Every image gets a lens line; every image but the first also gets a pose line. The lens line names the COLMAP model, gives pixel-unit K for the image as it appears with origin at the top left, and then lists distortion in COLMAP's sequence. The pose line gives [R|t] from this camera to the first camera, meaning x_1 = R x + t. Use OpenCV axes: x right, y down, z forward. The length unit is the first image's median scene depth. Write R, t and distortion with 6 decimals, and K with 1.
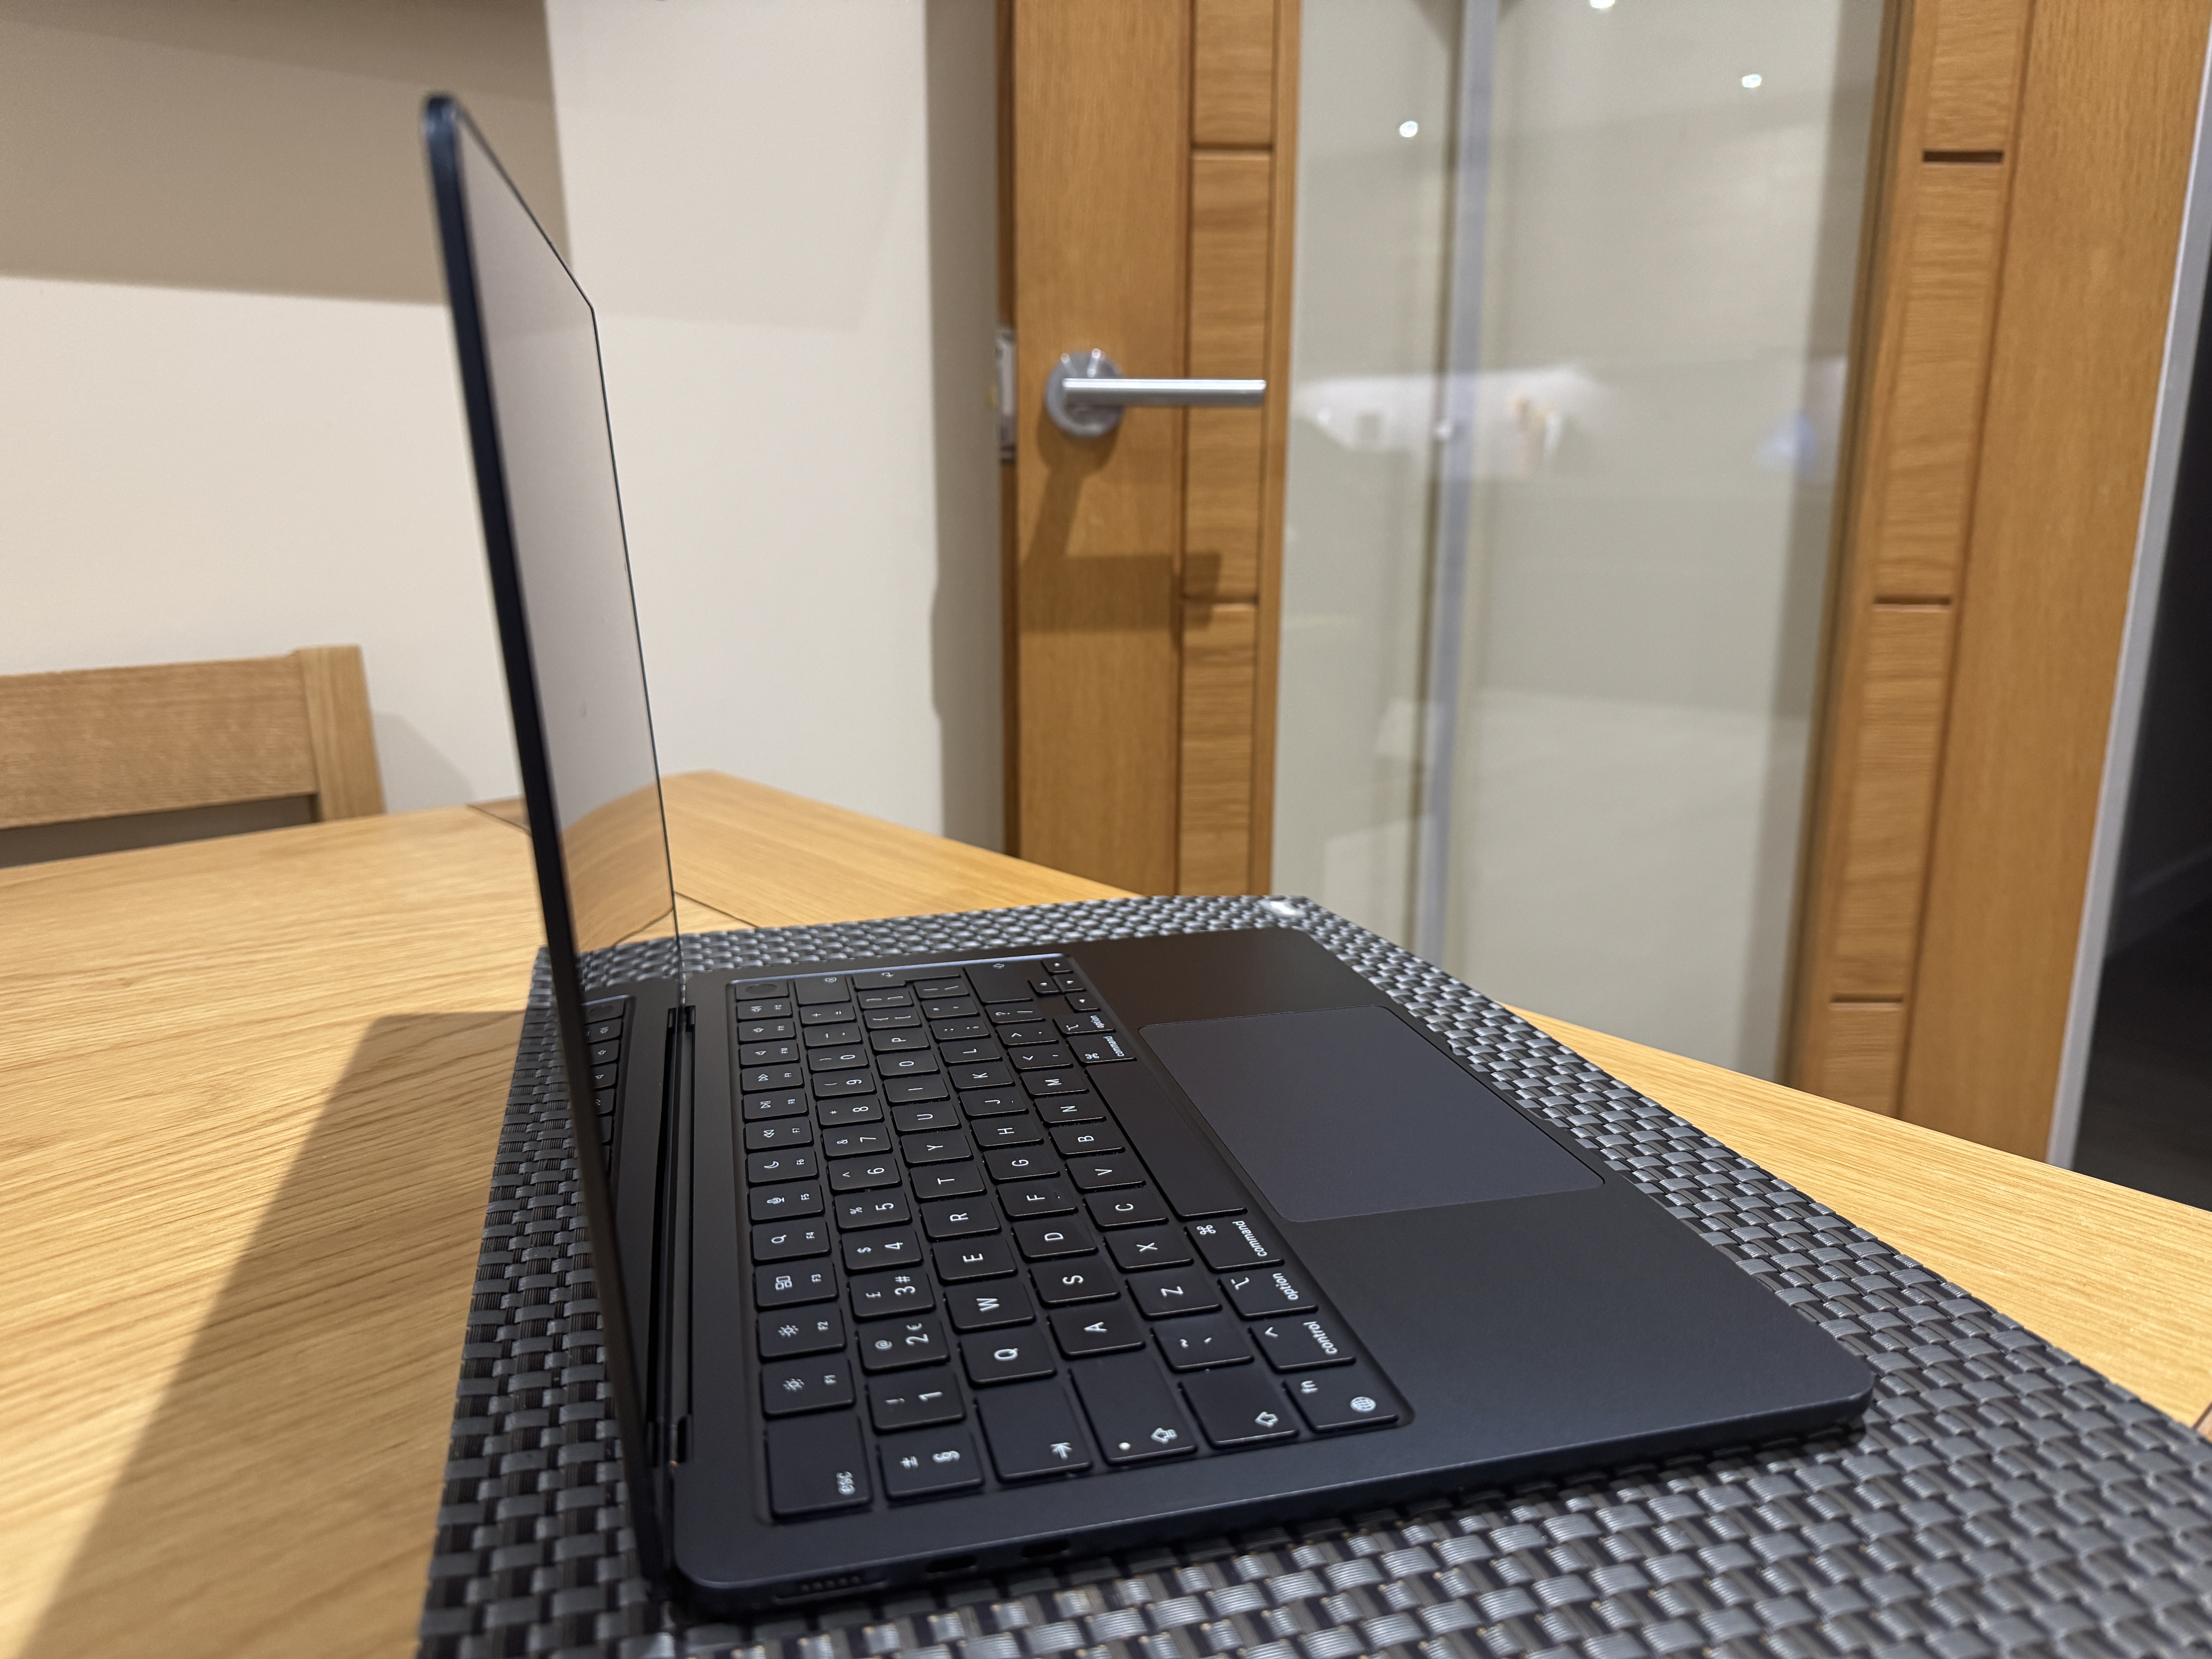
lens RADIAL K [[1641.0, 0, 1106.0], [0, 1641.0, 829.5], [0, 0, 1]] dist [0.024373, 0.000117]
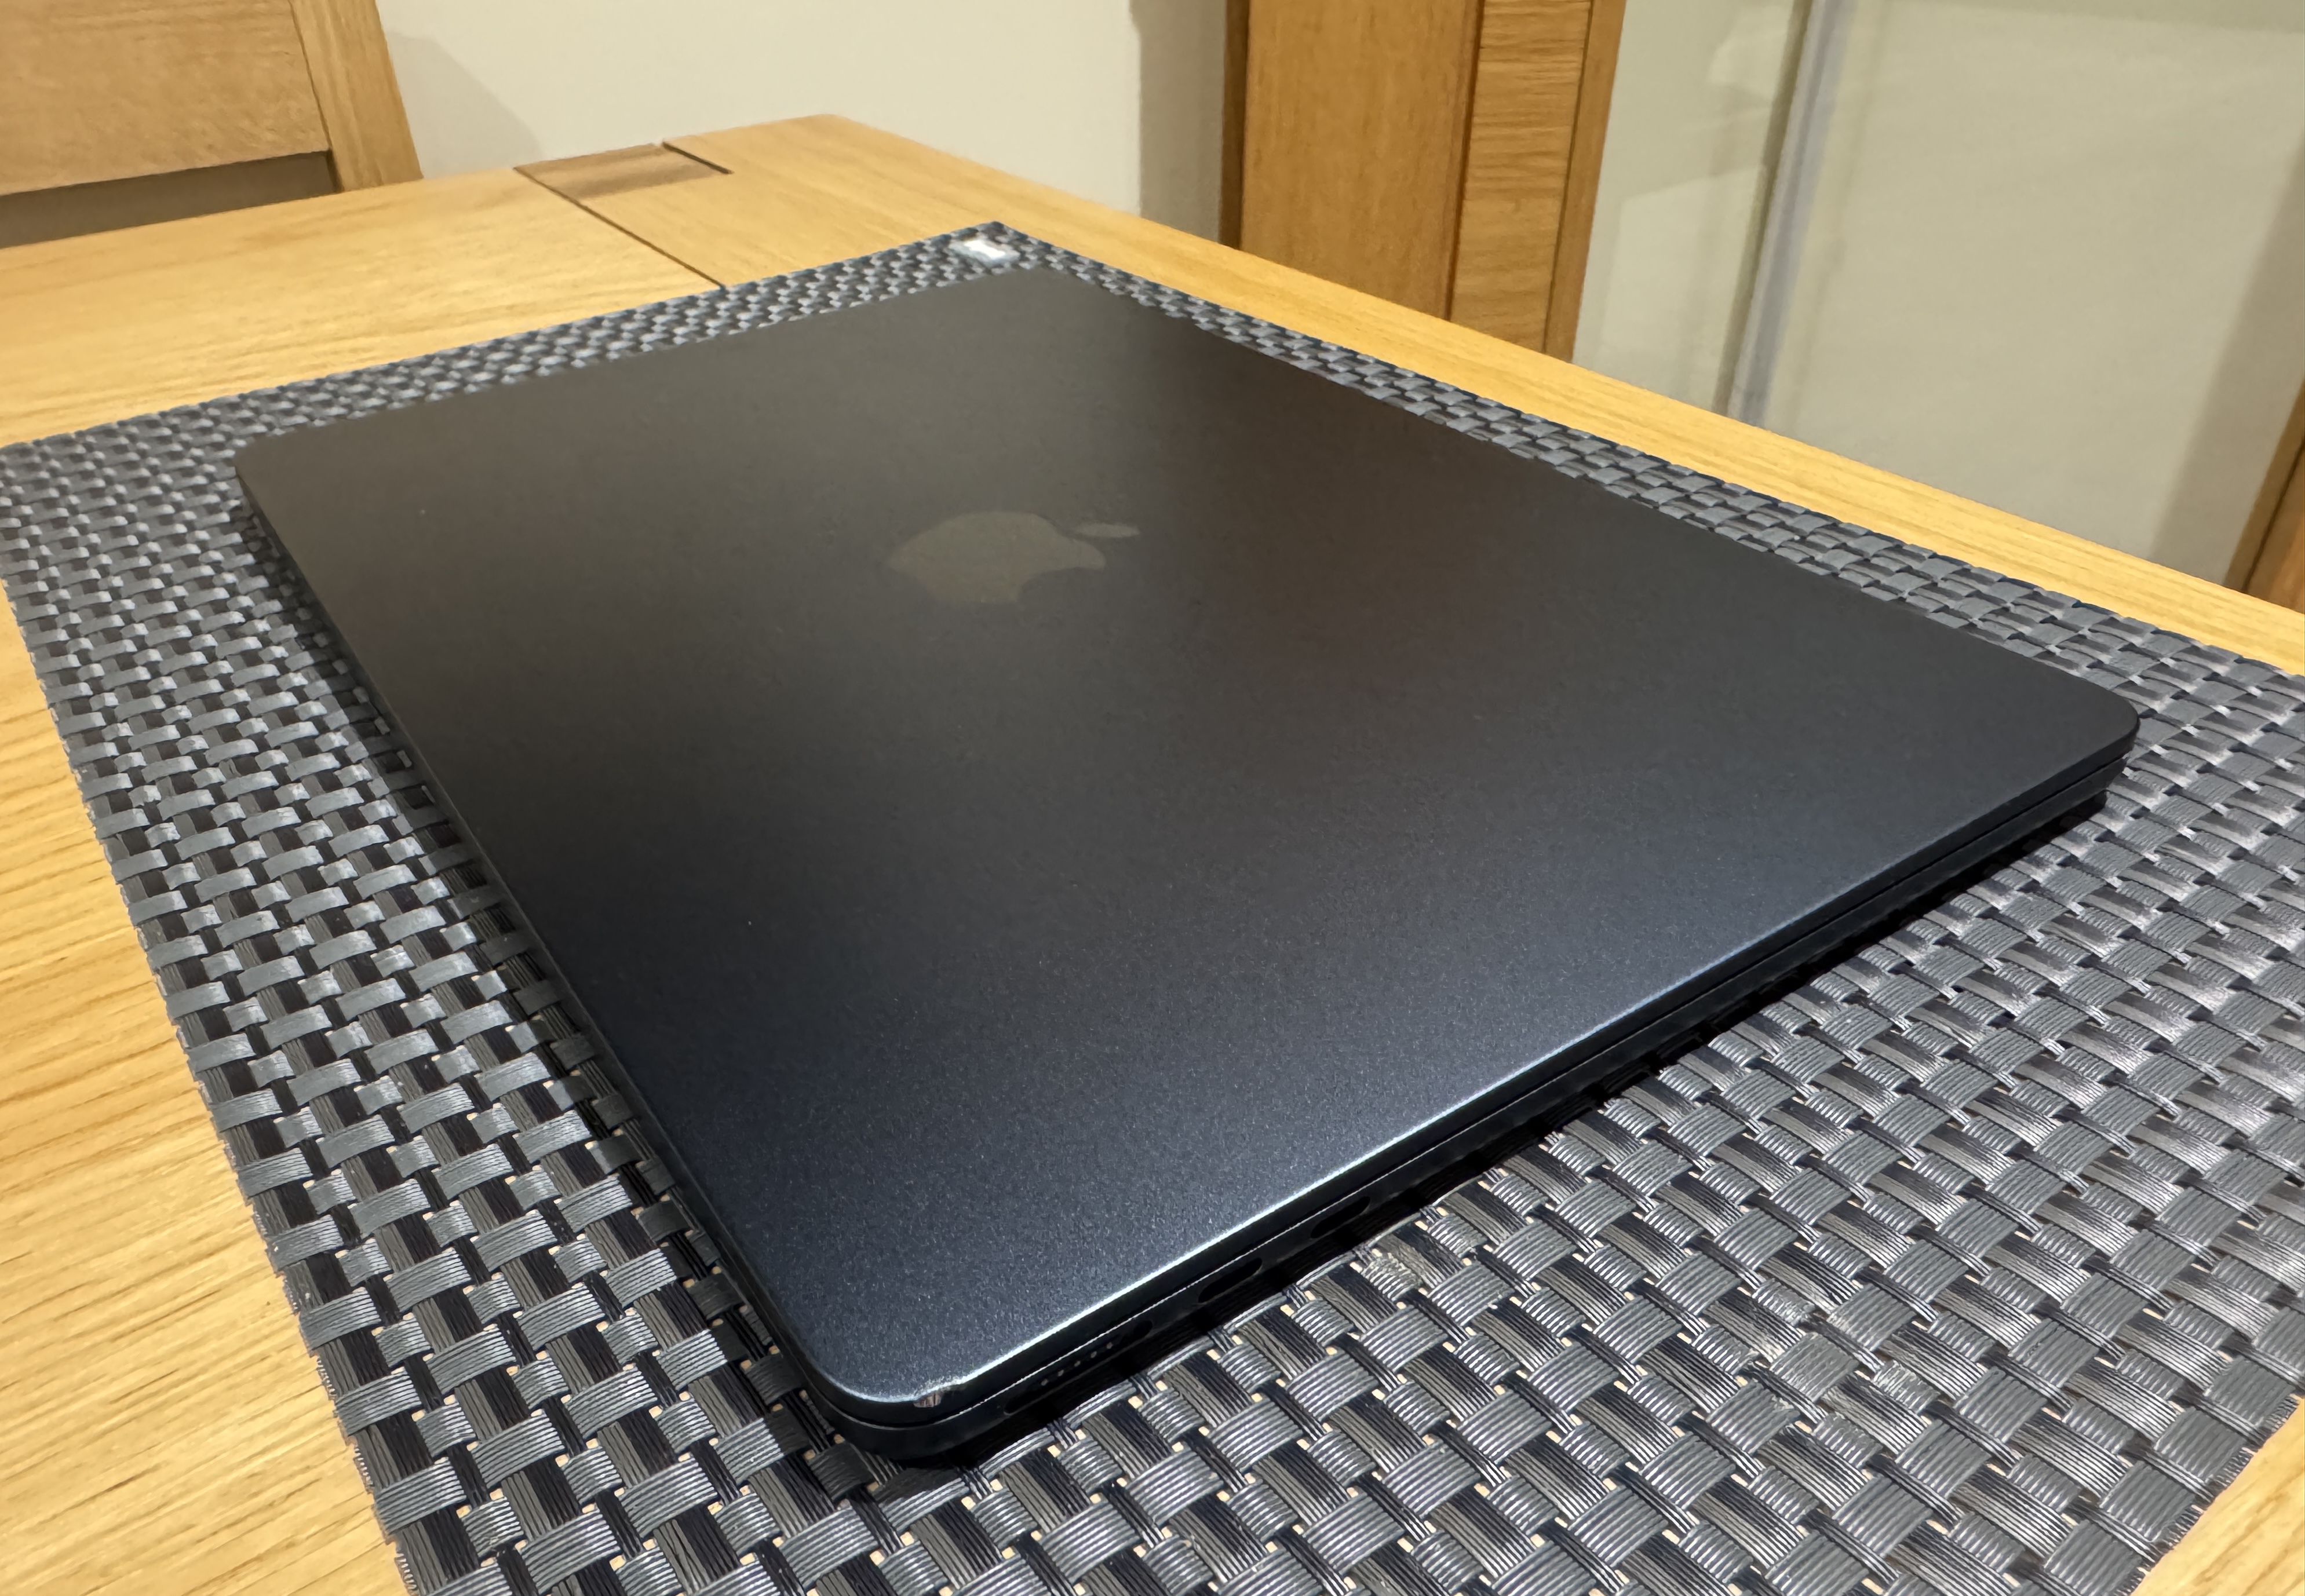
lens RADIAL K [[1699.5, 0, 1041.8], [0, 1699.5, 853.0], [0, 0, 1]] dist [0.002636, -0.000951]
pose [[0.987937, 0.053991, -0.145142, -0.018262], [0.003254, 0.929810, 0.368025, -0.008757], [0.154825, -0.364057, 0.918418, 0.206637]]
